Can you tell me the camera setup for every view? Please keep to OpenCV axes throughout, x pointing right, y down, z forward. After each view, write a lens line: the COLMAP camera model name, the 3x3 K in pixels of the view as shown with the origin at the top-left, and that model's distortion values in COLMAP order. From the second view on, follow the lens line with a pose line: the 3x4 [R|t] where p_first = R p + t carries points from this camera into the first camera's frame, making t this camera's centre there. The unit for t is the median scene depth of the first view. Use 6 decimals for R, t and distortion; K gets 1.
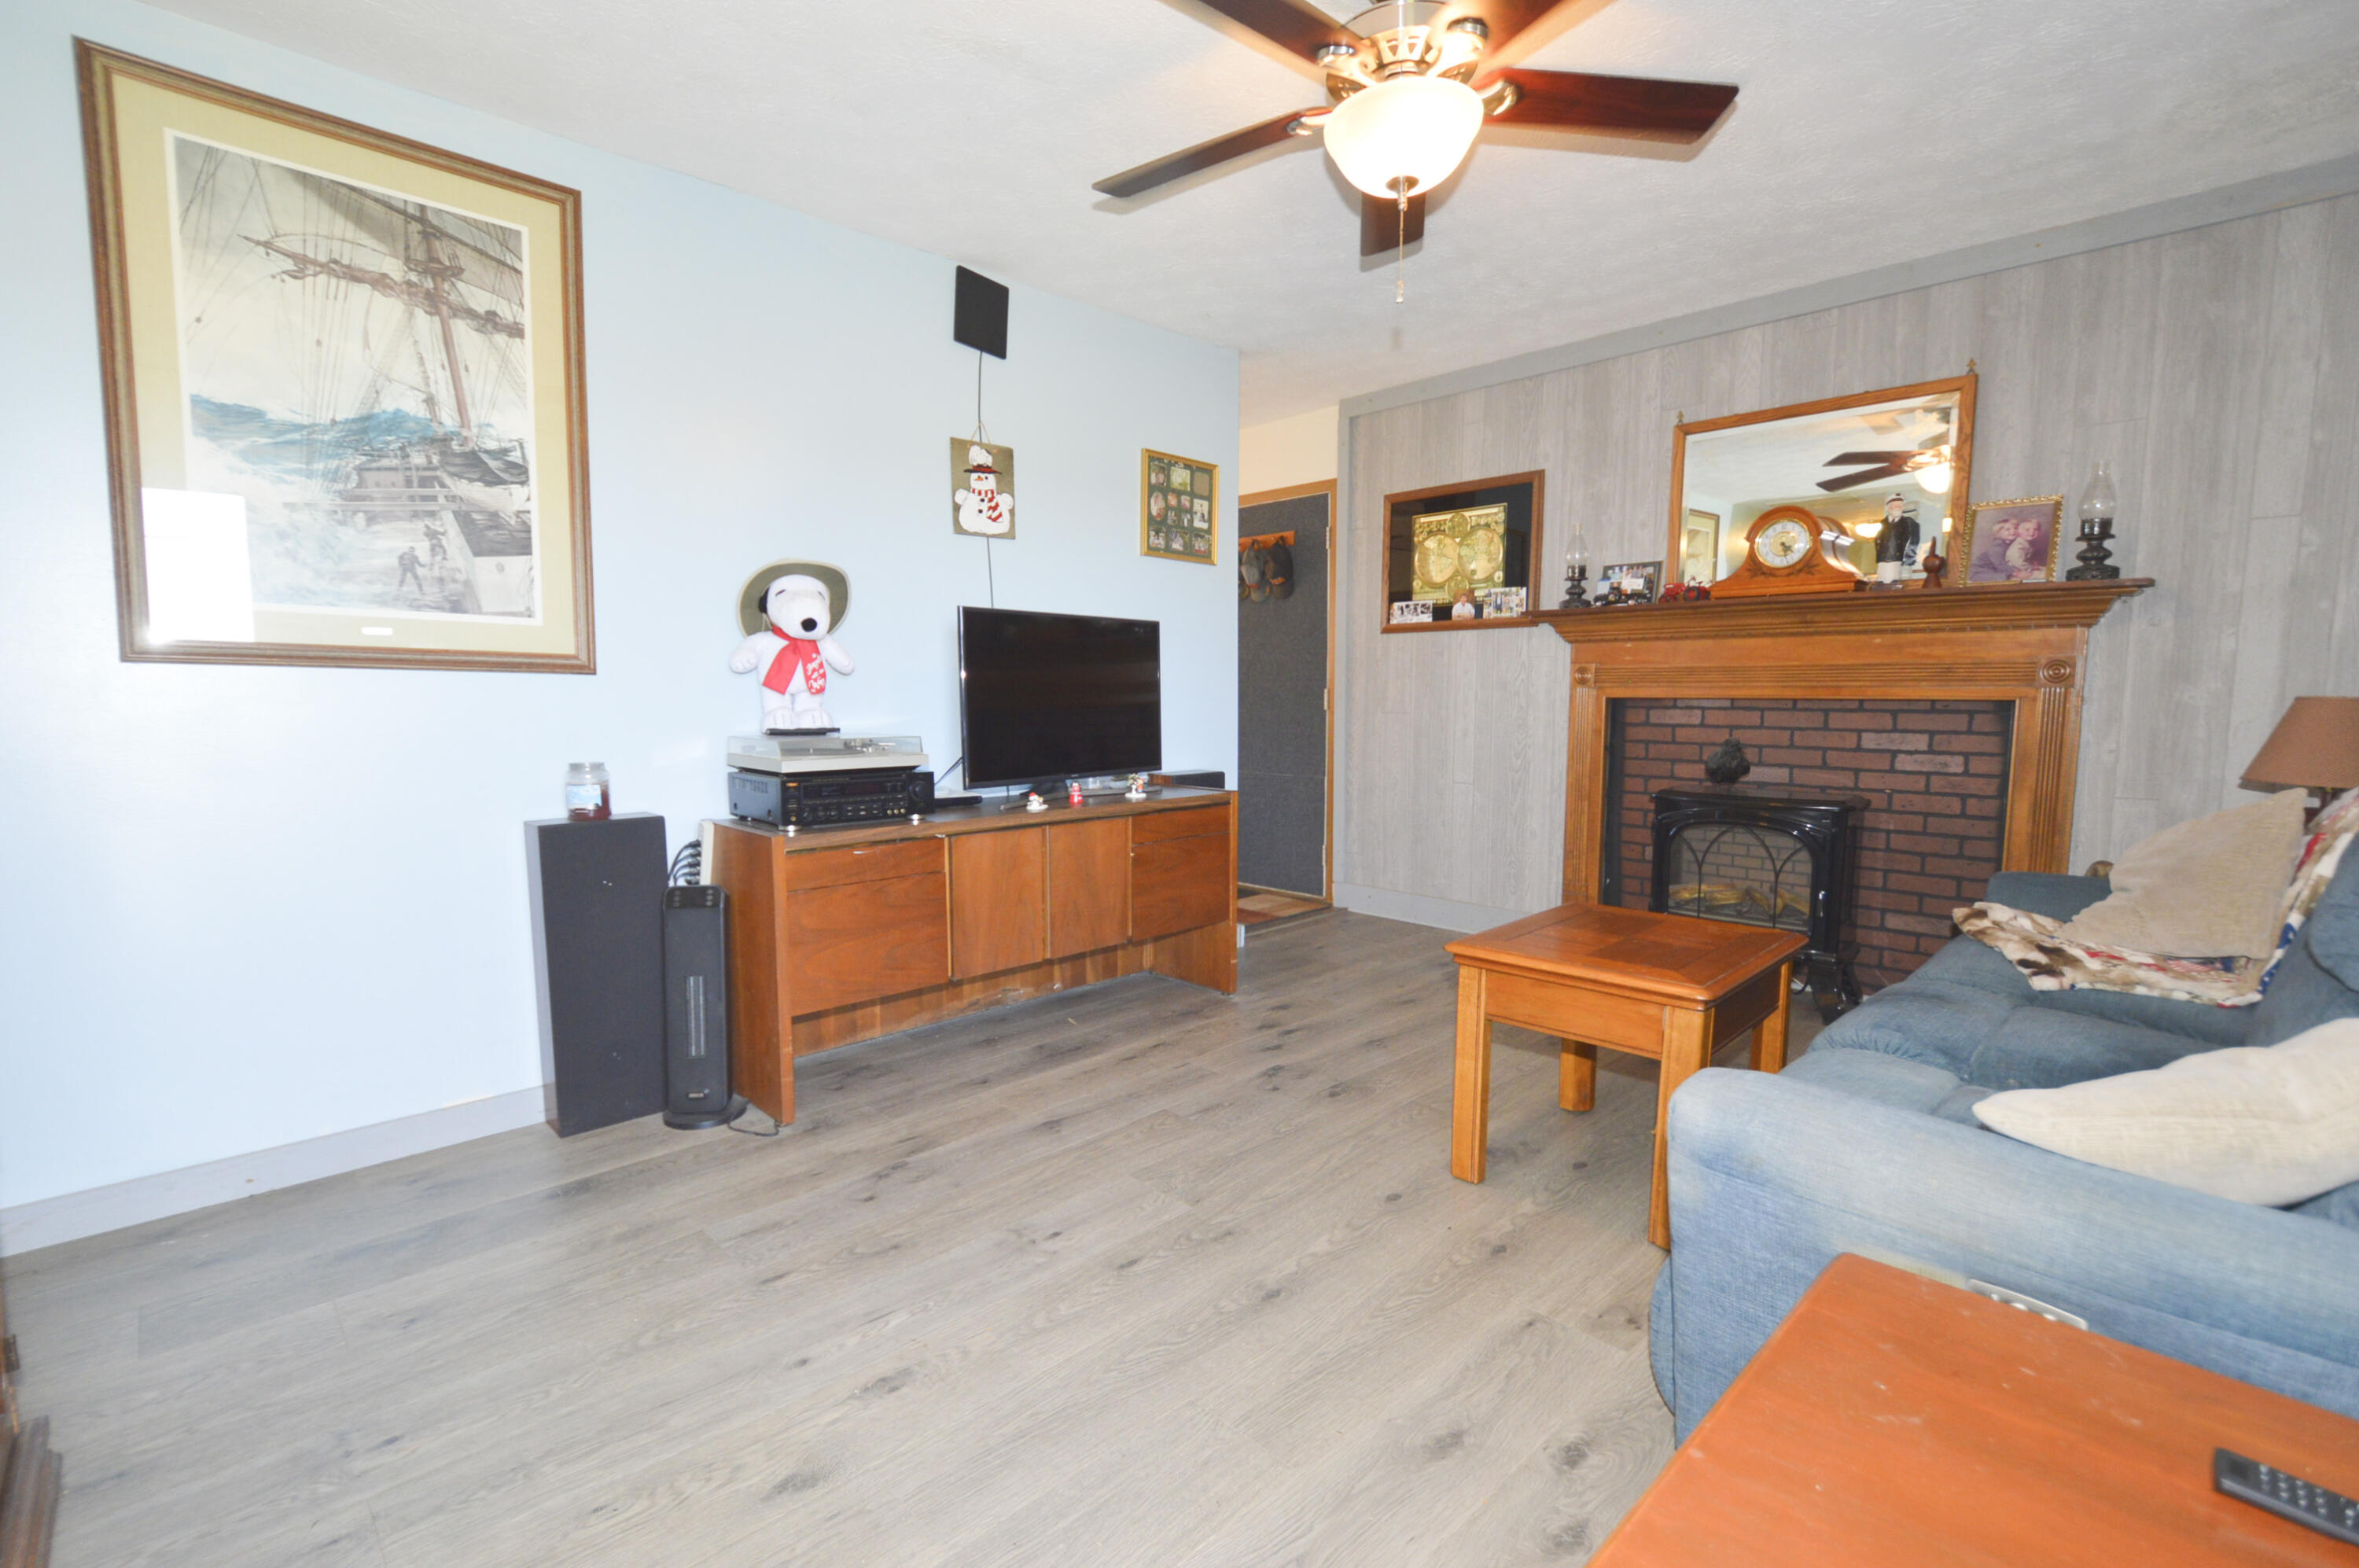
lens RADIAL K [[1057.5, 0, 1174.0], [0, 1057.5, 799.6], [0, 0, 1]] dist [0.012192, -0.009352]
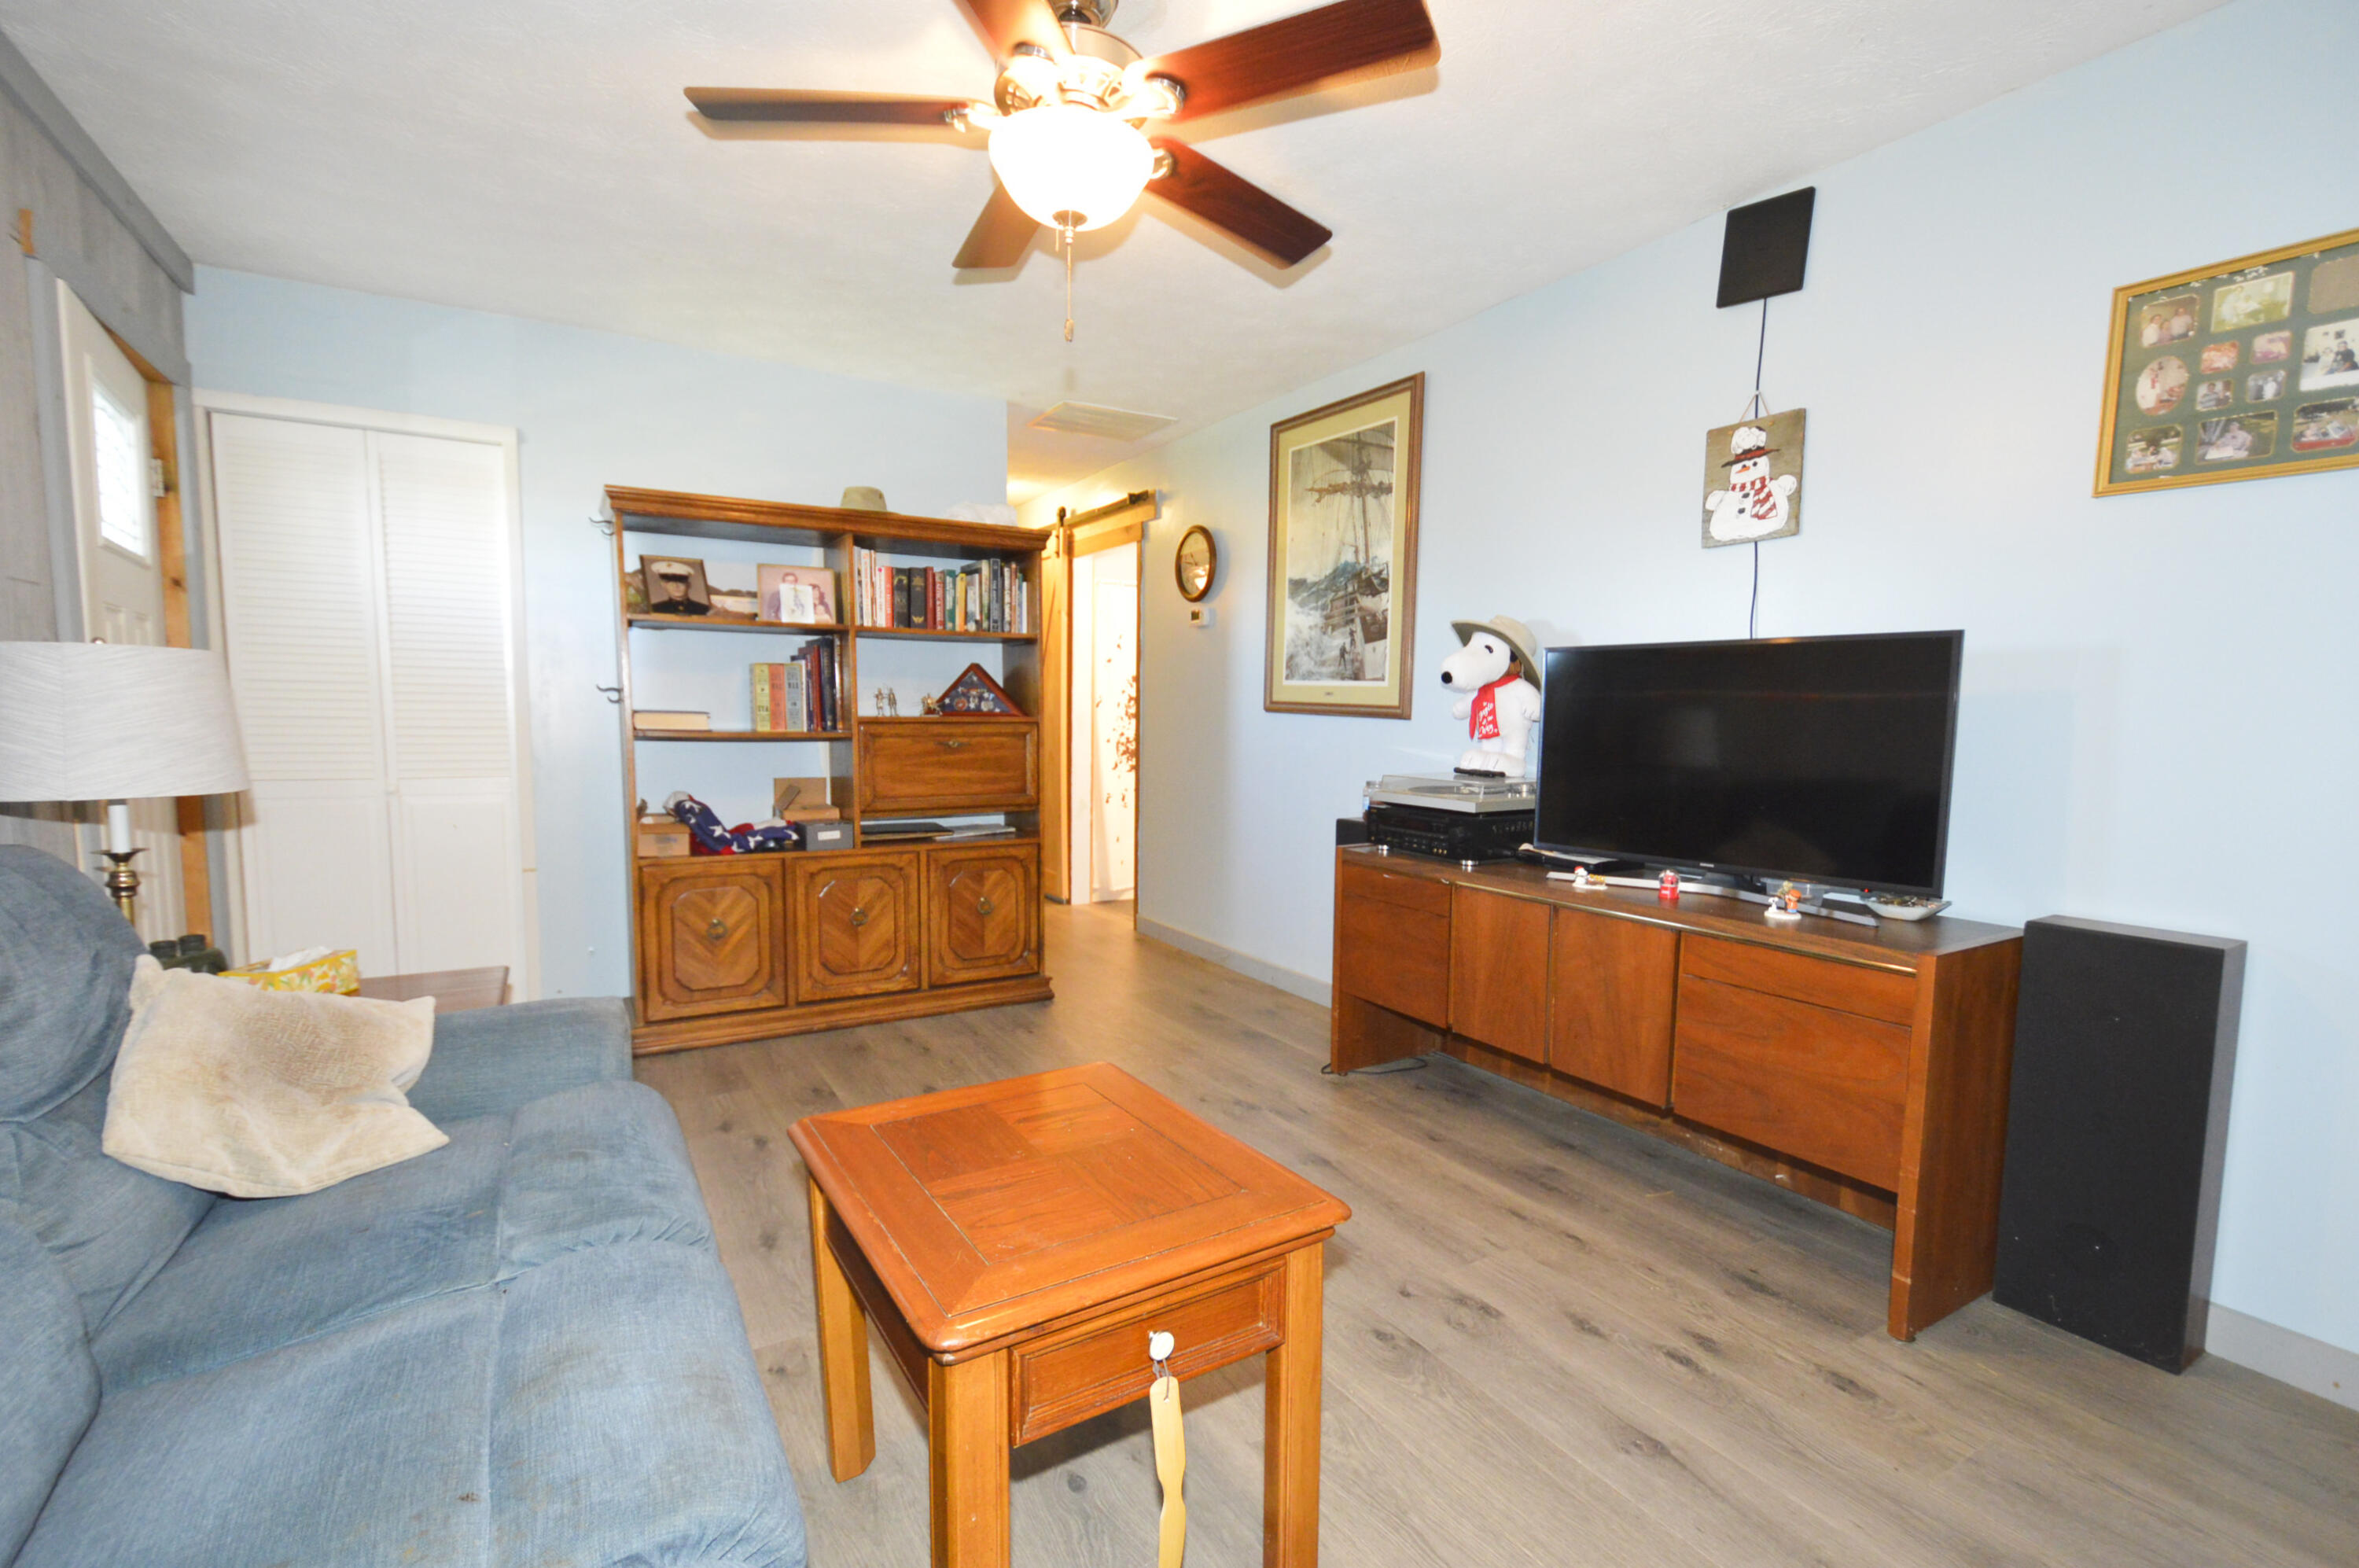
lens RADIAL K [[1057.5, 0, 1174.0], [0, 1057.5, 799.6], [0, 0, 1]] dist [0.012192, -0.009352]
pose [[-0.231602, 0.083256, -0.969242, 0.908250], [-0.112235, 0.987391, 0.111633, -0.141430], [0.966315, 0.134638, -0.219337, 1.073259]]
